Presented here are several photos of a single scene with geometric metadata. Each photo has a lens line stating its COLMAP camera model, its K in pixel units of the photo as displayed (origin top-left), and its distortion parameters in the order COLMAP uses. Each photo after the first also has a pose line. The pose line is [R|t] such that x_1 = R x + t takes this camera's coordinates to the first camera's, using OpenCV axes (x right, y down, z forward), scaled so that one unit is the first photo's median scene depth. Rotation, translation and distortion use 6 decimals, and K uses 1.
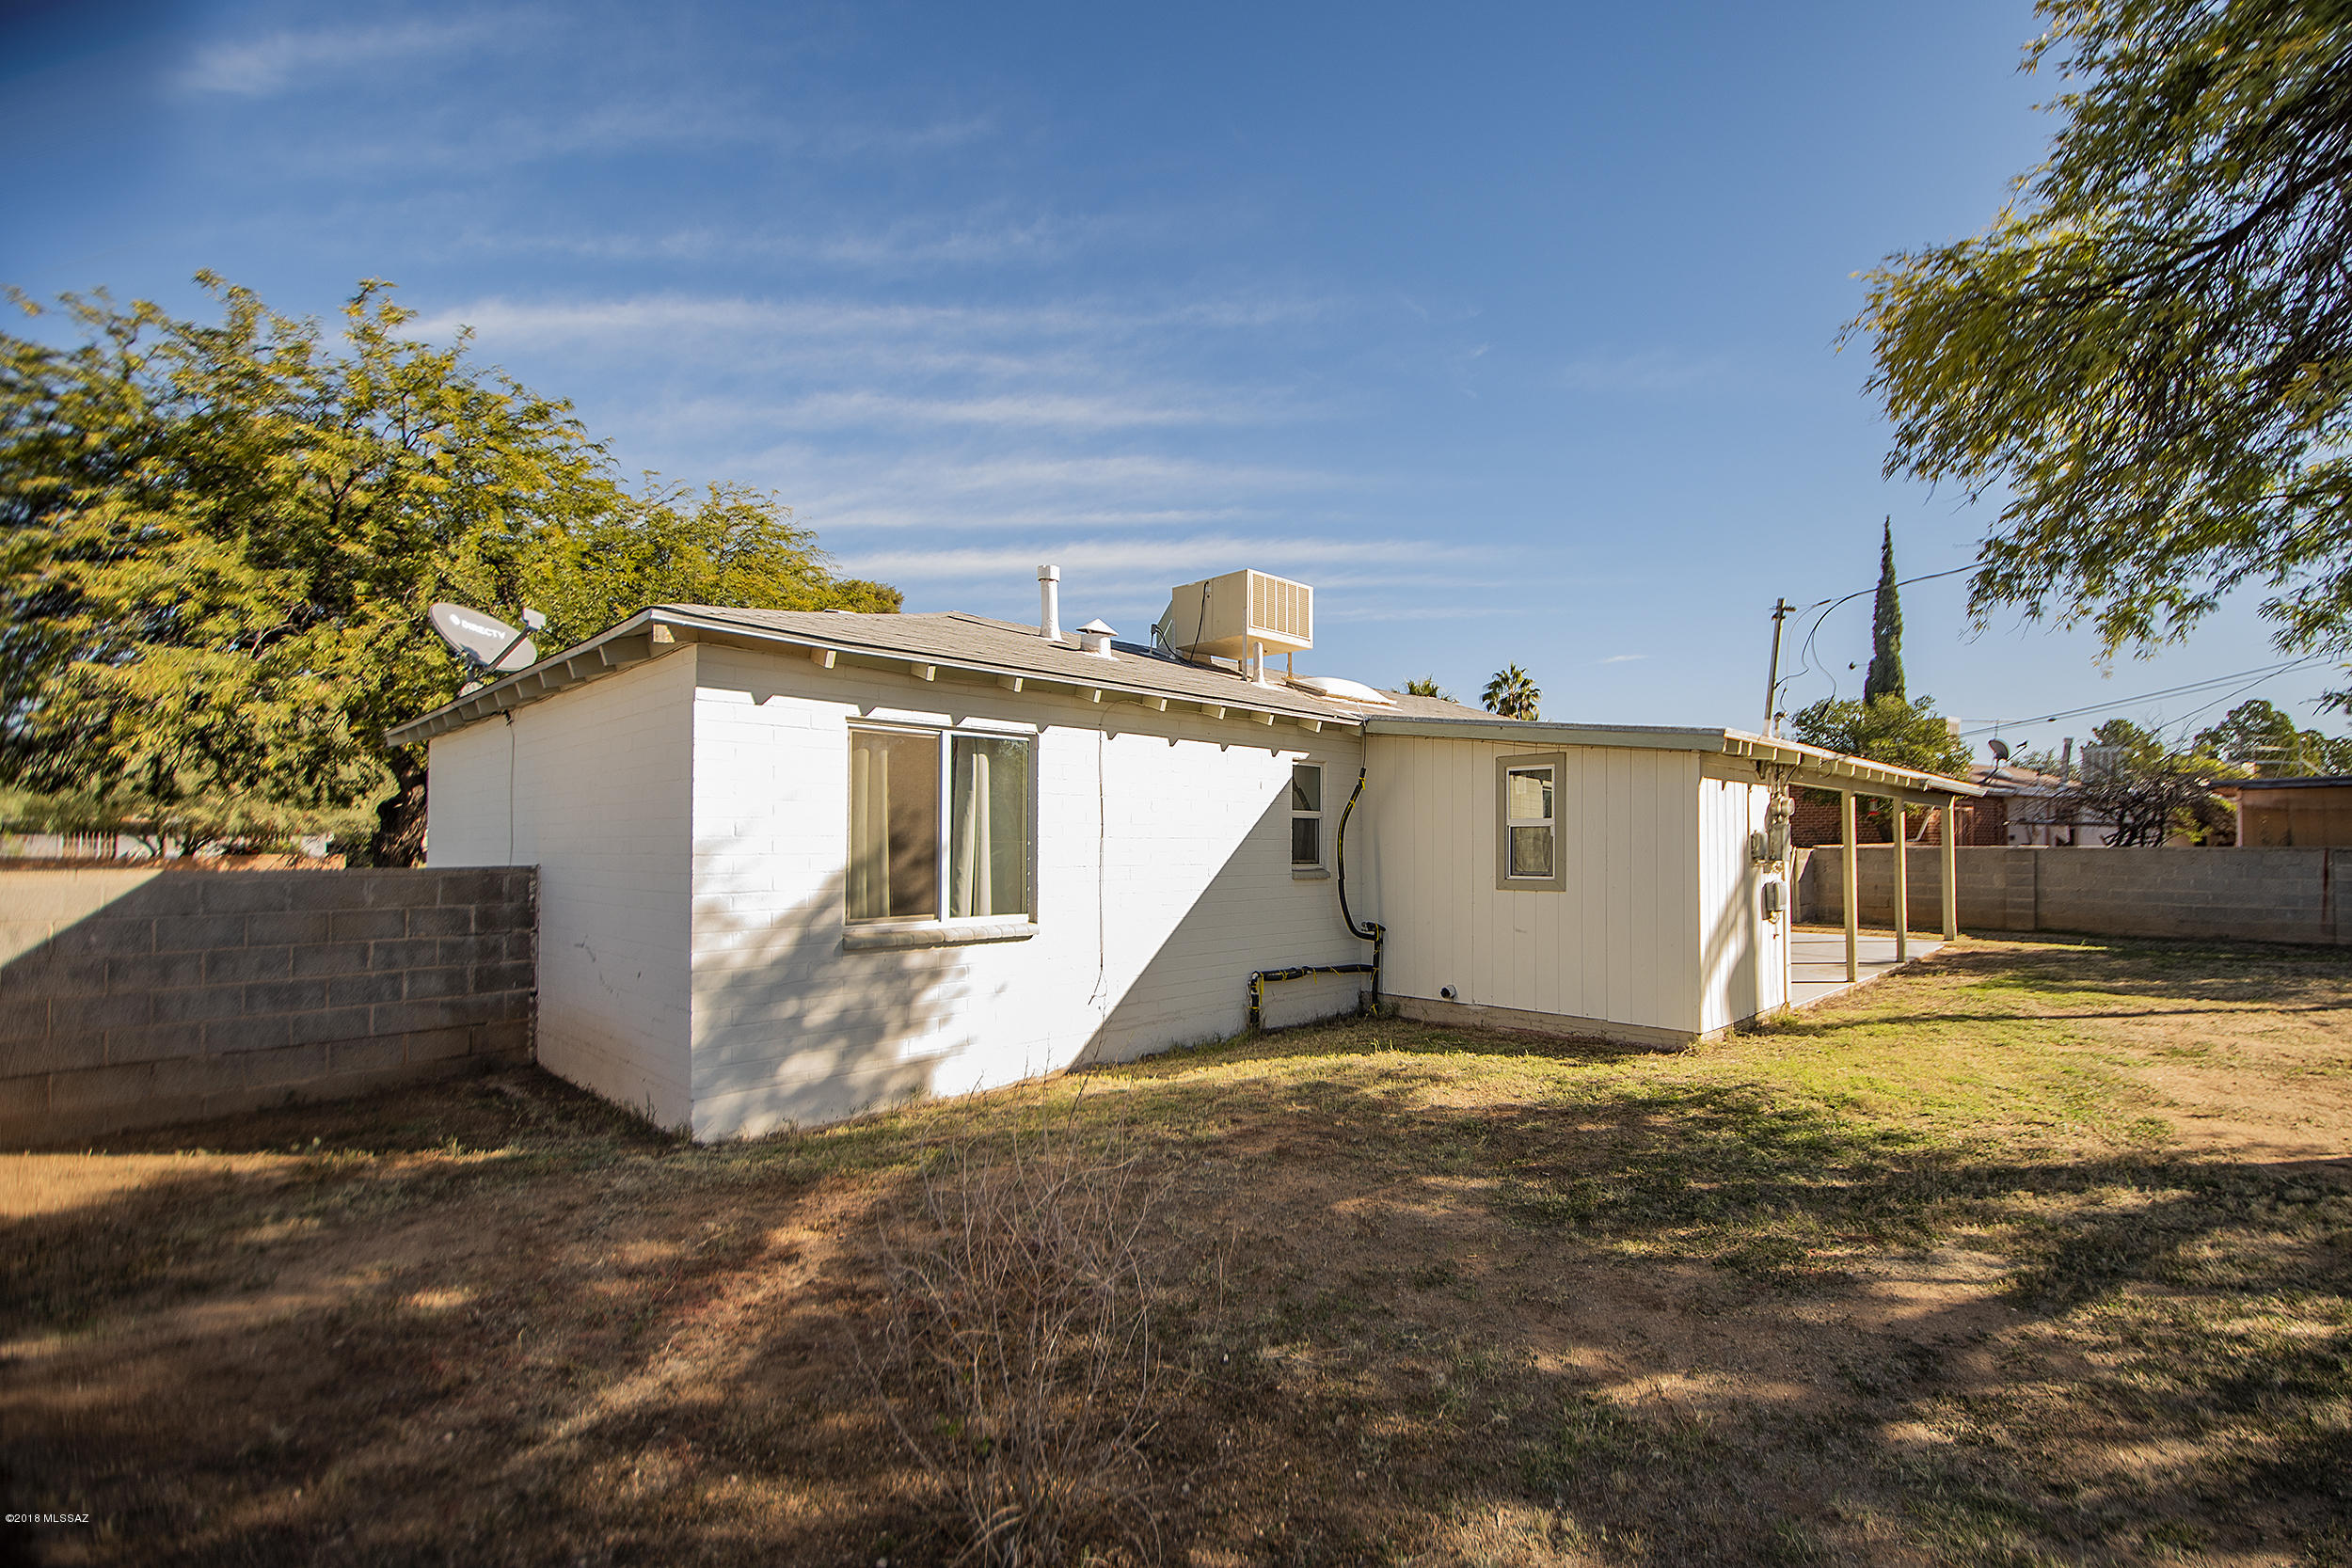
lens RADIAL K [[1076.0, 0, 1174.1], [0, 1076.0, 792.1], [0, 0, 1]] dist [0.008205, -0.013974]
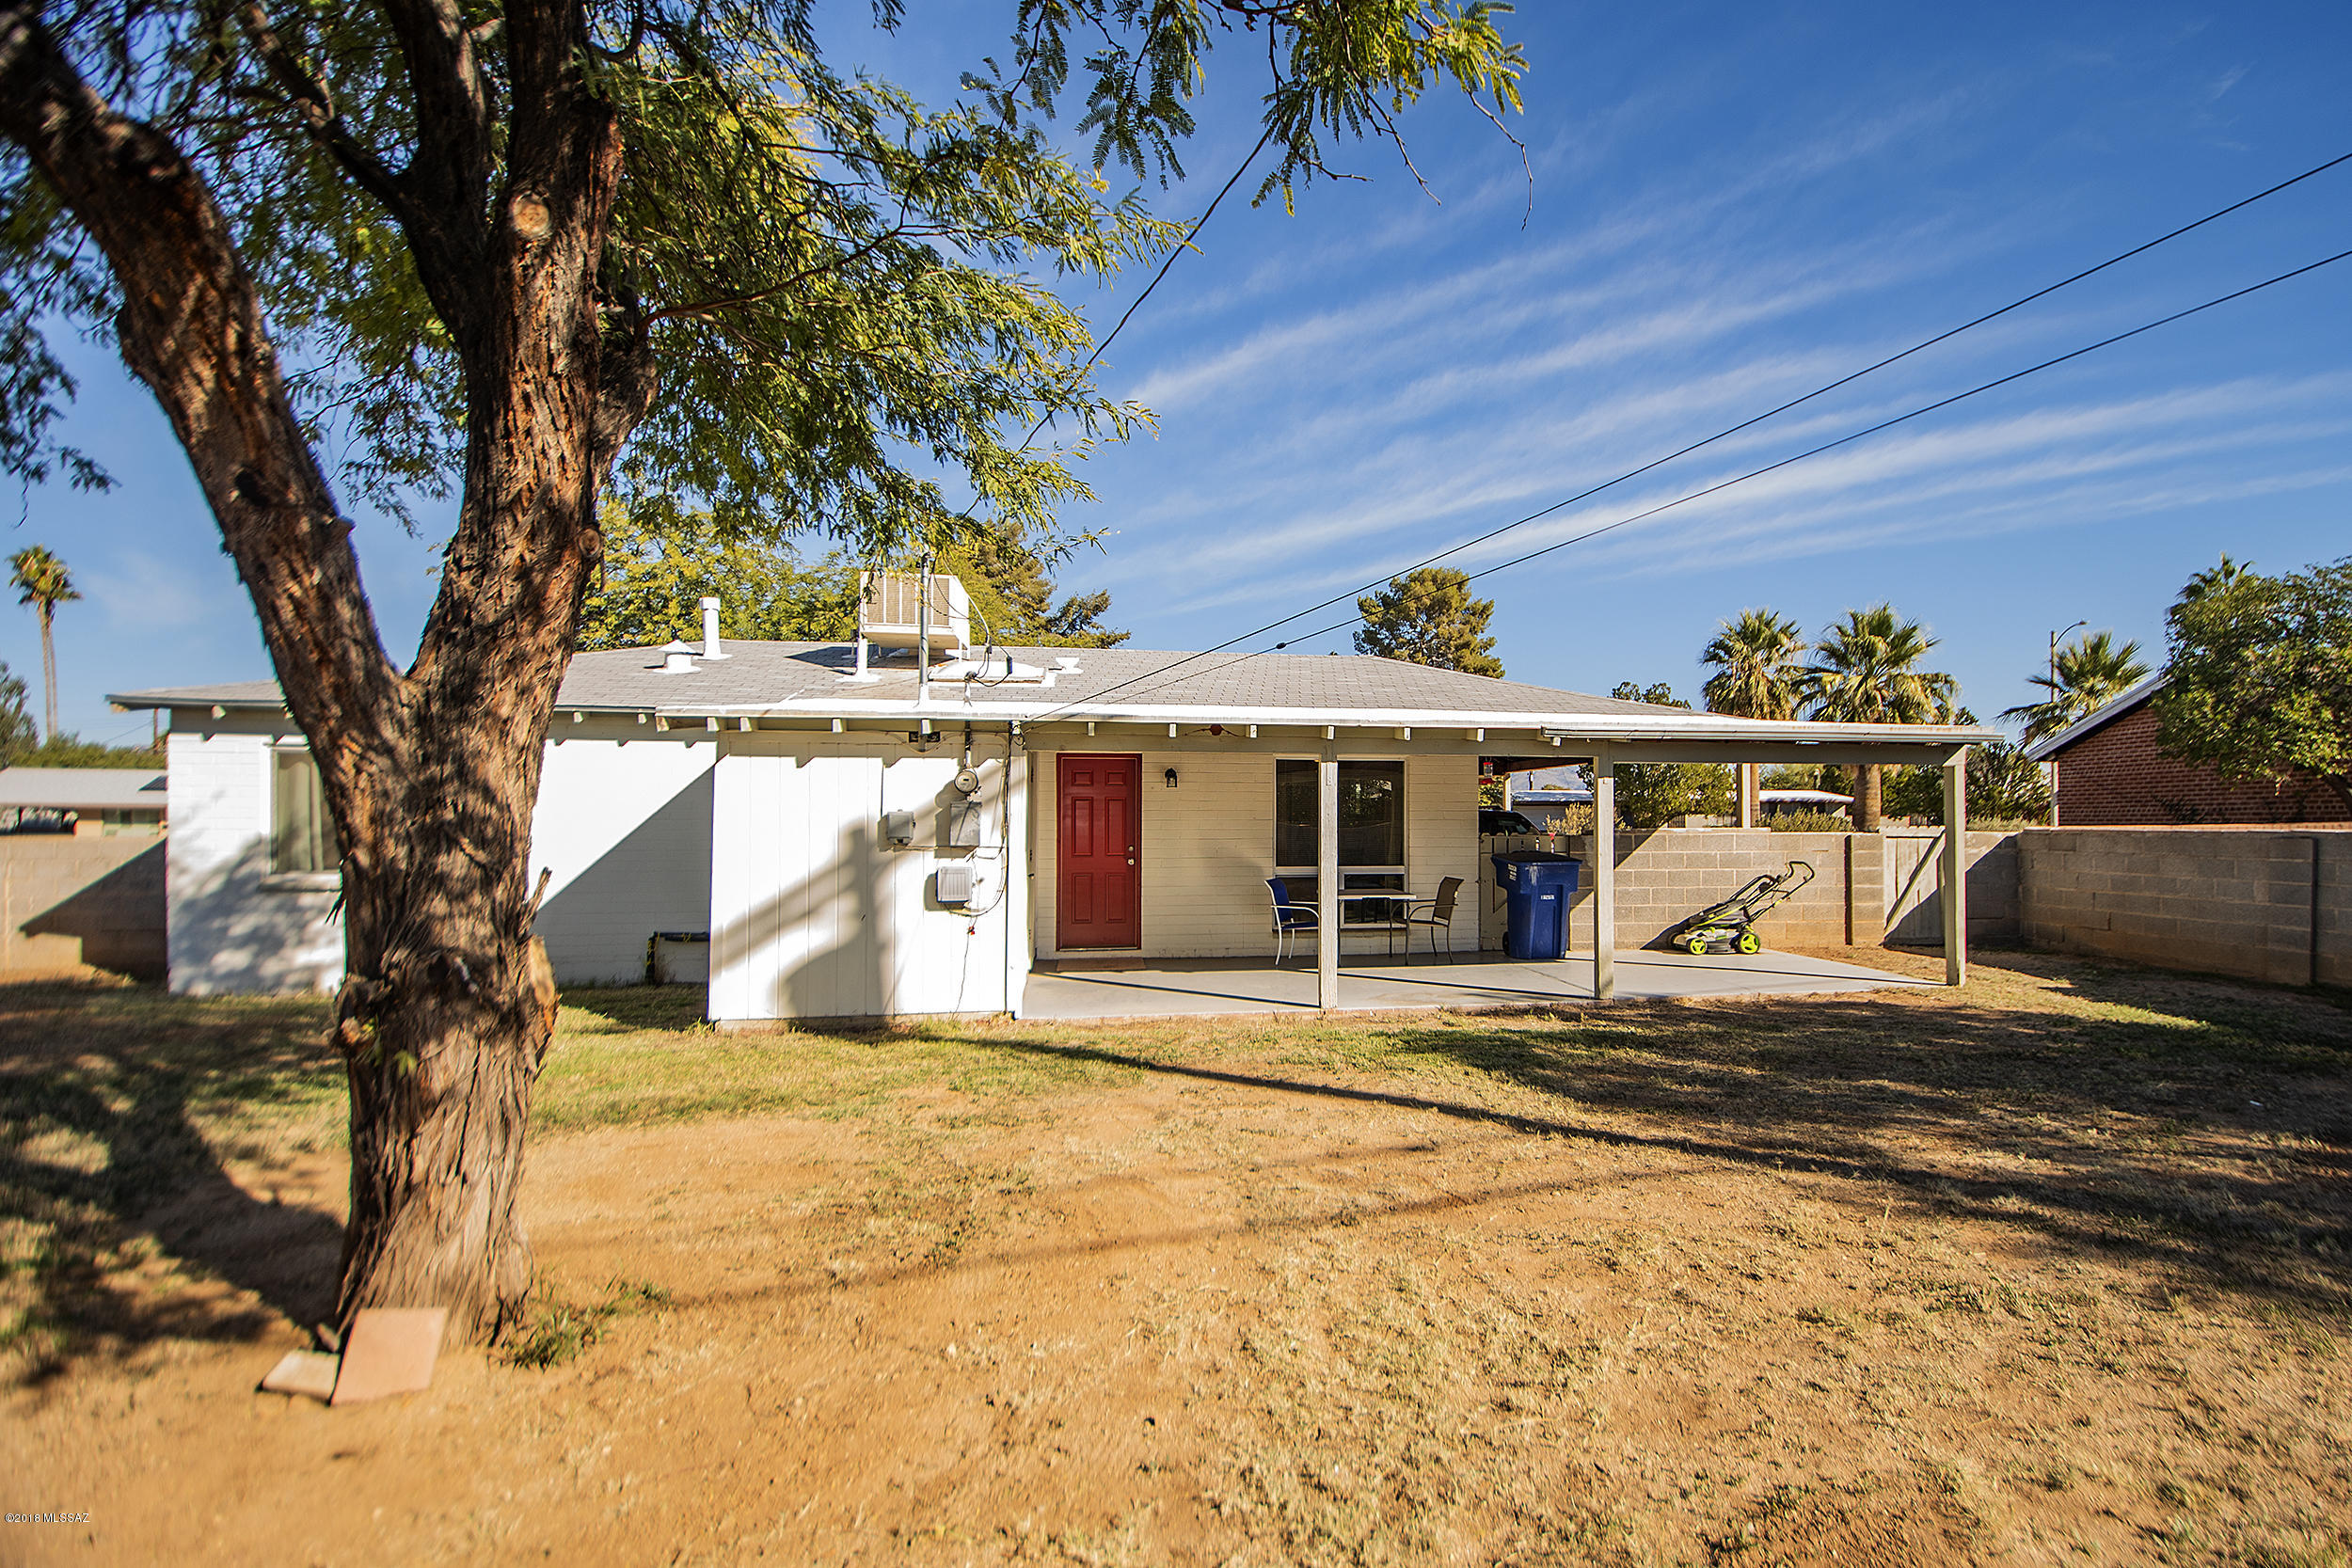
lens RADIAL K [[1076.0, 0, 1144.5], [0, 1076.0, 827.1], [0, 0, 1]] dist [0.008205, -0.013974]
pose [[0.778961, 0.000156, -0.627072, 0.146797], [0.029708, 0.998868, 0.037153, 0.002777], [0.626368, -0.047570, 0.778074, 0.050162]]
